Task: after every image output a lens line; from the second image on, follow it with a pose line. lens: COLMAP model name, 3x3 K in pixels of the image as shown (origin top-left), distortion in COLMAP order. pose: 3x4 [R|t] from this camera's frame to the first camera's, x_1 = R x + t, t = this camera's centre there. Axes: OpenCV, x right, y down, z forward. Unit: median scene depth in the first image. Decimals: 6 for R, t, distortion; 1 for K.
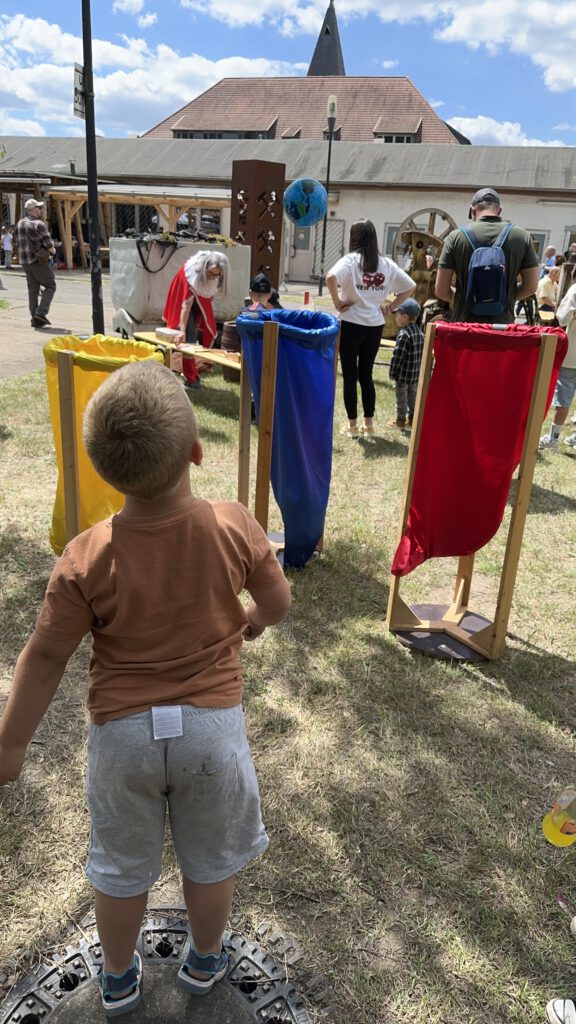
lens RADIAL K [[719.2, 0, 288.0], [0, 719.2, 512.0], [0, 0, 1]] dist [0.101424, -0.197580]
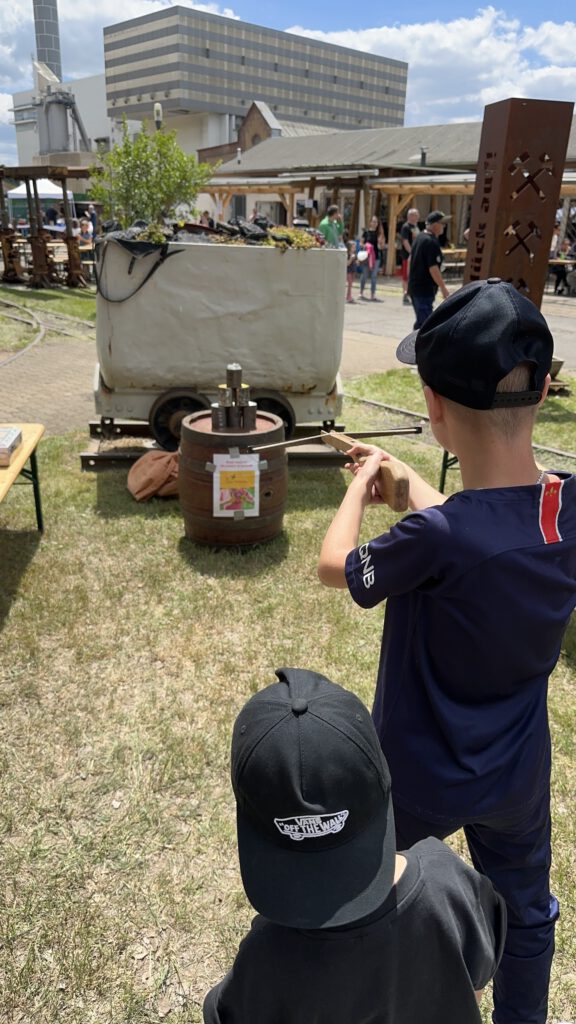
lens RADIAL K [[742.0, 0, 292.9], [0, 742.0, 512.6], [0, 0, 1]] dist [0.025290, -0.040128]
pose [[0.864000, 0.153140, -0.479637, 0.195566], [-0.156552, 0.987113, 0.033162, -0.215104], [0.478534, 0.046437, 0.876840, 0.592409]]
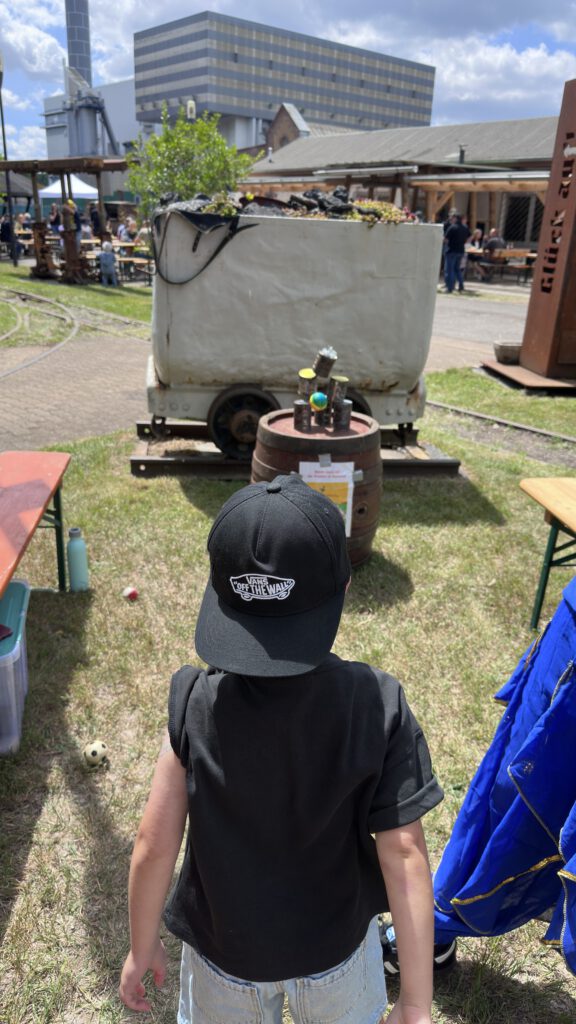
lens RADIAL K [[743.5, 0, 288.0], [0, 743.5, 512.0], [0, 0, 1]] dist [-0.003740, -0.006078]
pose [[0.845298, 0.165528, -0.508009, 0.126349], [-0.171841, 0.984508, 0.034856, -0.214784], [0.505908, 0.057833, 0.860647, 0.636182]]
